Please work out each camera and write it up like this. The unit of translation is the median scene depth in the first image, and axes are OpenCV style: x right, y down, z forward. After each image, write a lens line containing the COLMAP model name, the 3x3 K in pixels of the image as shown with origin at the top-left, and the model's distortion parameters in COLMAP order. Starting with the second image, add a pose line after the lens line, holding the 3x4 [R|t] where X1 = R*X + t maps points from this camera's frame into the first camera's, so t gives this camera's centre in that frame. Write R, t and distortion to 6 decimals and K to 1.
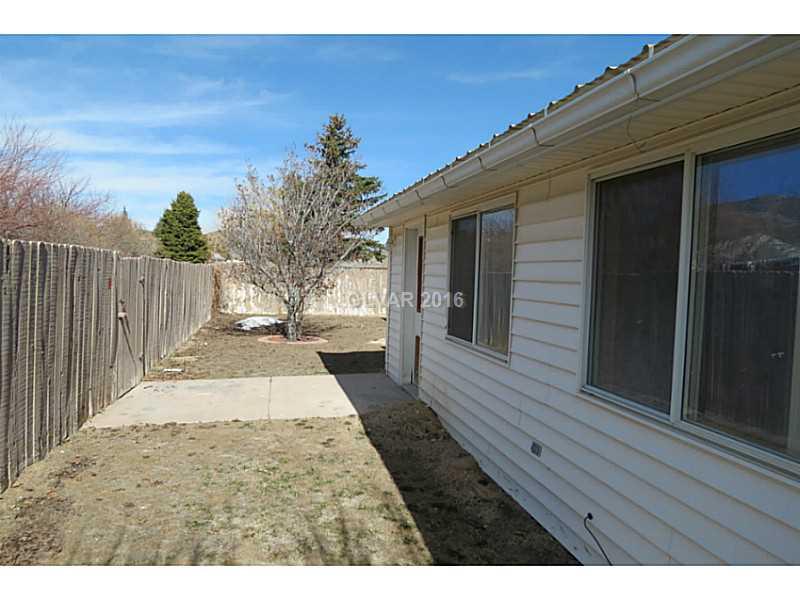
lens RADIAL K [[566.2, 0, 391.1], [0, 566.2, 301.2], [0, 0, 1]] dist [-0.029072, -0.000246]
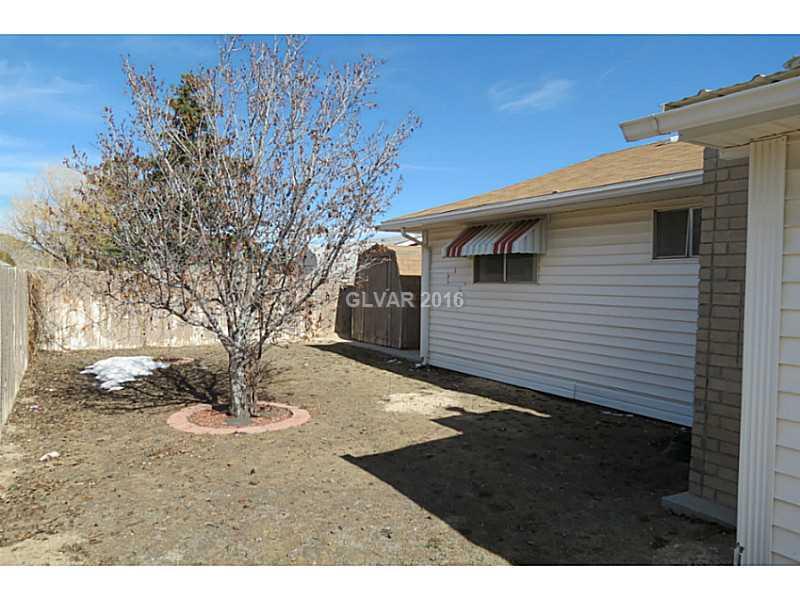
lens RADIAL K [[566.2, 0, 391.1], [0, 566.2, 301.2], [0, 0, 1]] dist [-0.029072, -0.000246]
pose [[0.953033, -0.036509, 0.300657, -0.126192], [0.039223, 0.999226, -0.002993, -0.016171], [-0.300315, 0.014645, 0.953728, 0.322951]]
